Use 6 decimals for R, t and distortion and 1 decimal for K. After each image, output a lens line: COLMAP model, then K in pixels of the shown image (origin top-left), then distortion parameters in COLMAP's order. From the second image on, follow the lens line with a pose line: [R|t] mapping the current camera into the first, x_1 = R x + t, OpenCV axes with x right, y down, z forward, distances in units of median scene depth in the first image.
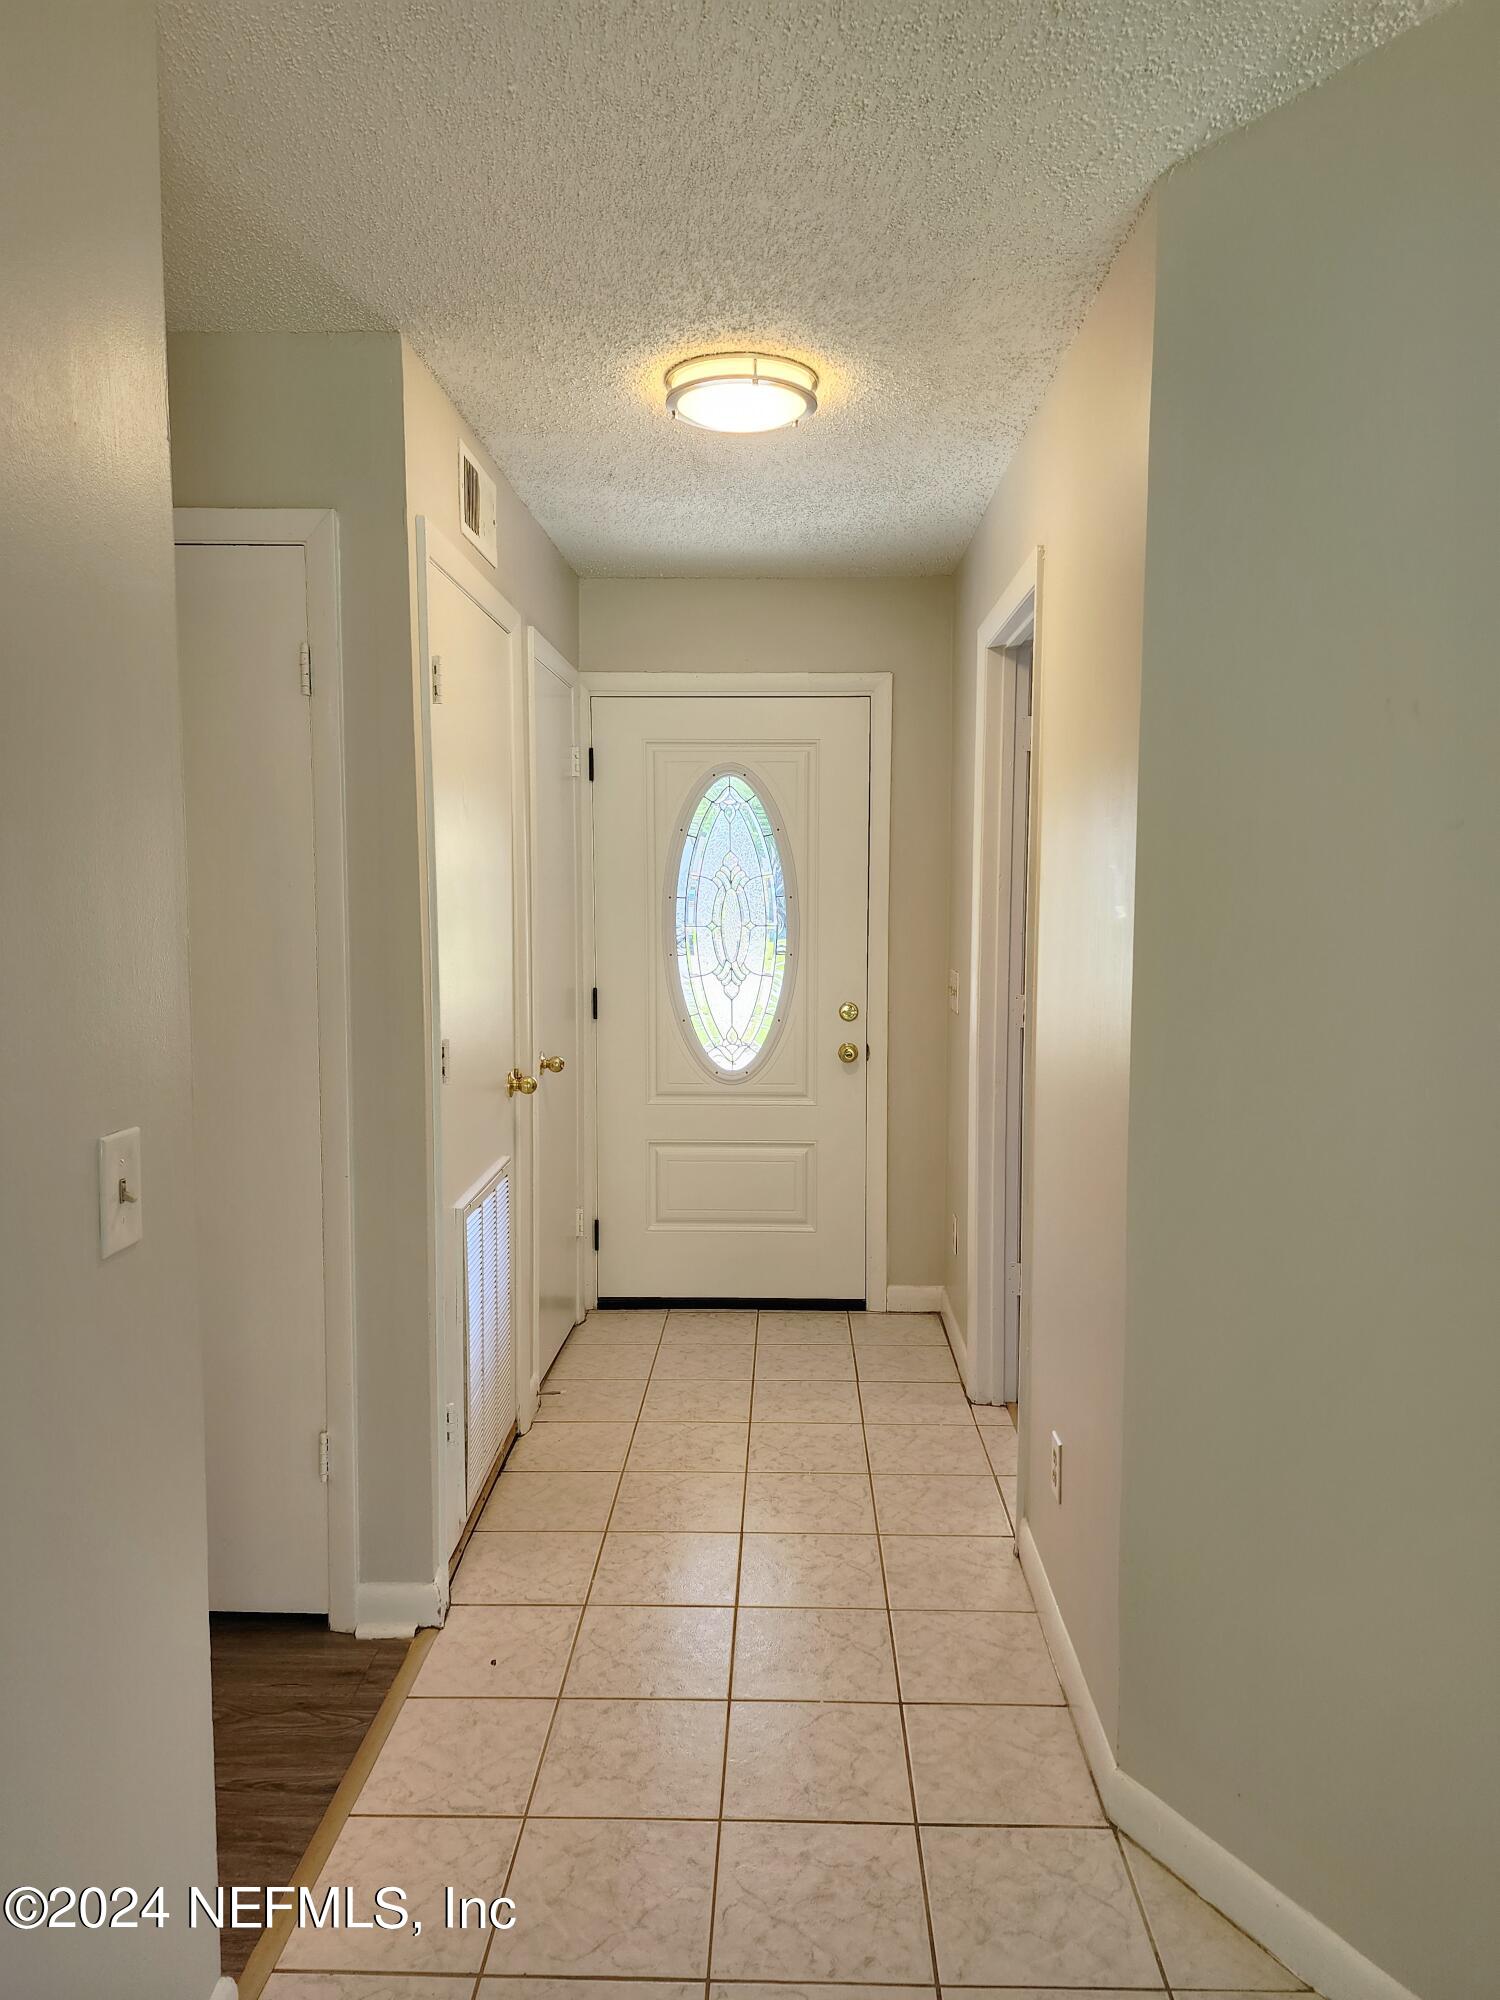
lens RADIAL K [[1348.7, 0, 748.2], [0, 1348.7, 1013.9], [0, 0, 1]] dist [0.076849, -0.069408]
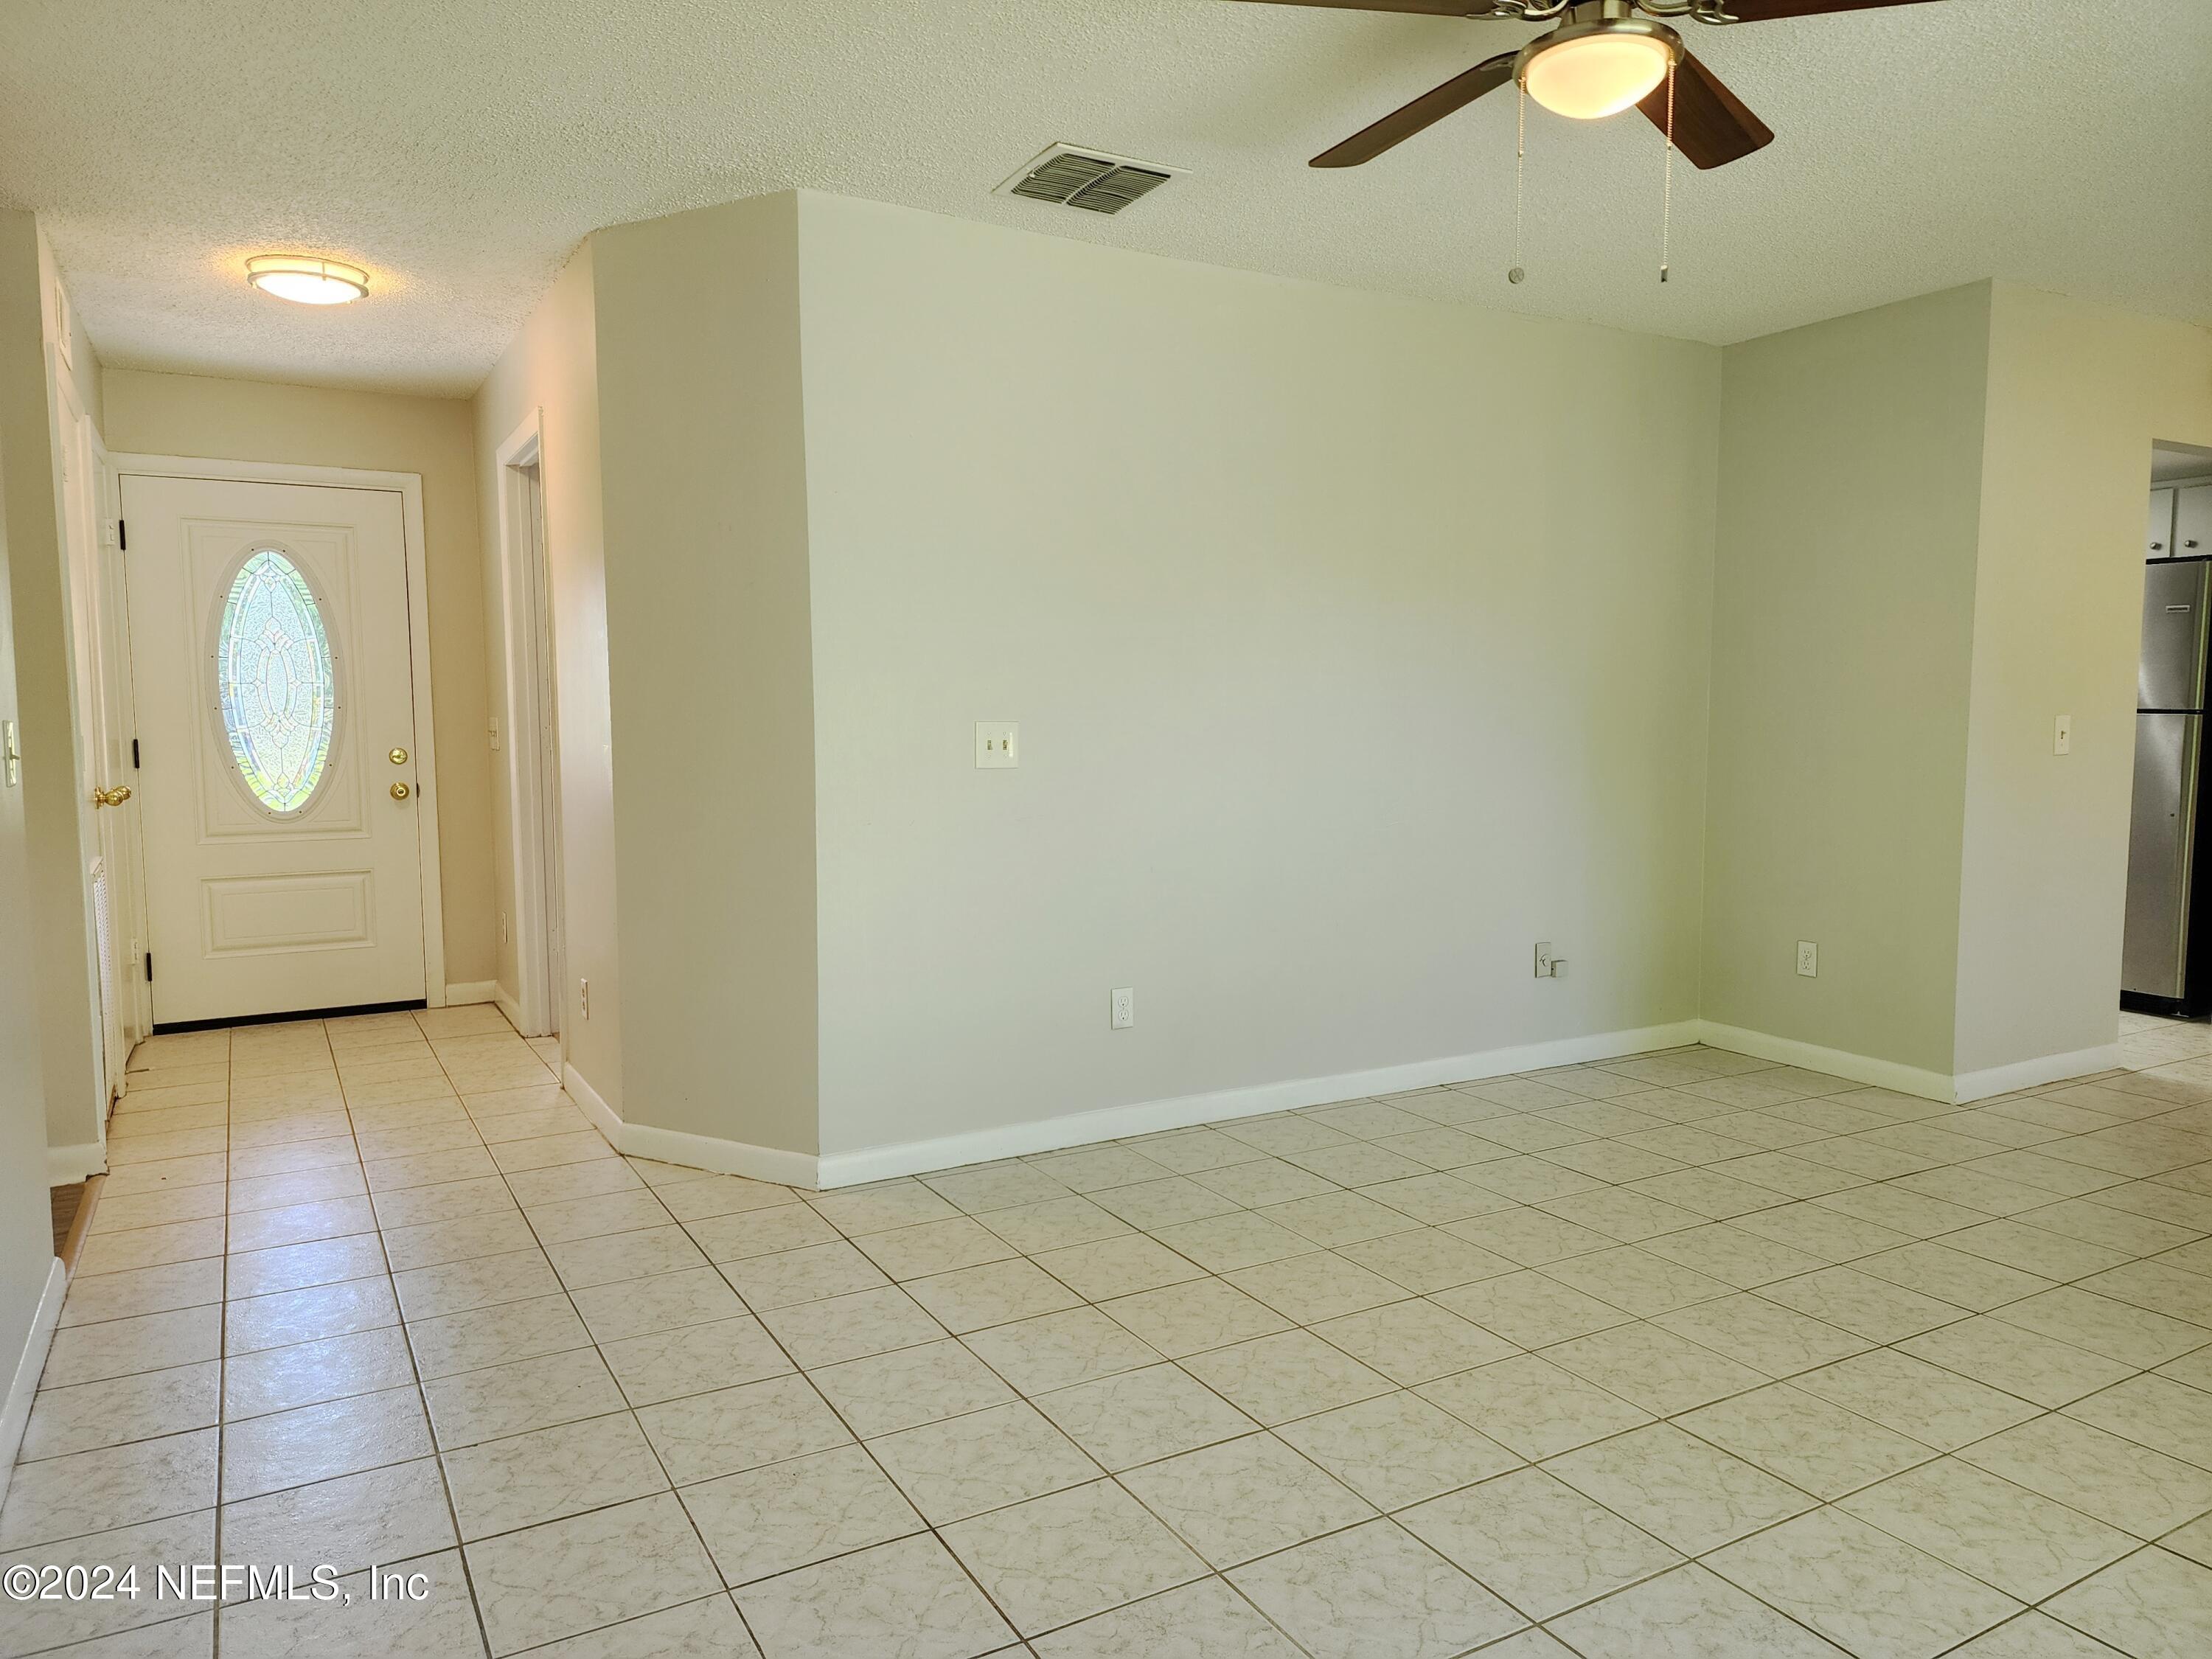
lens RADIAL K [[1491.6, 0, 1106.0], [0, 1491.6, 829.5], [0, 0, 1]] dist [0.076849, -0.069408]
pose [[0.853819, -0.046897, 0.518453, -0.098591], [0.054991, 0.998487, -0.000244, 0.111638], [-0.517657, 0.028718, 0.855106, -0.523095]]
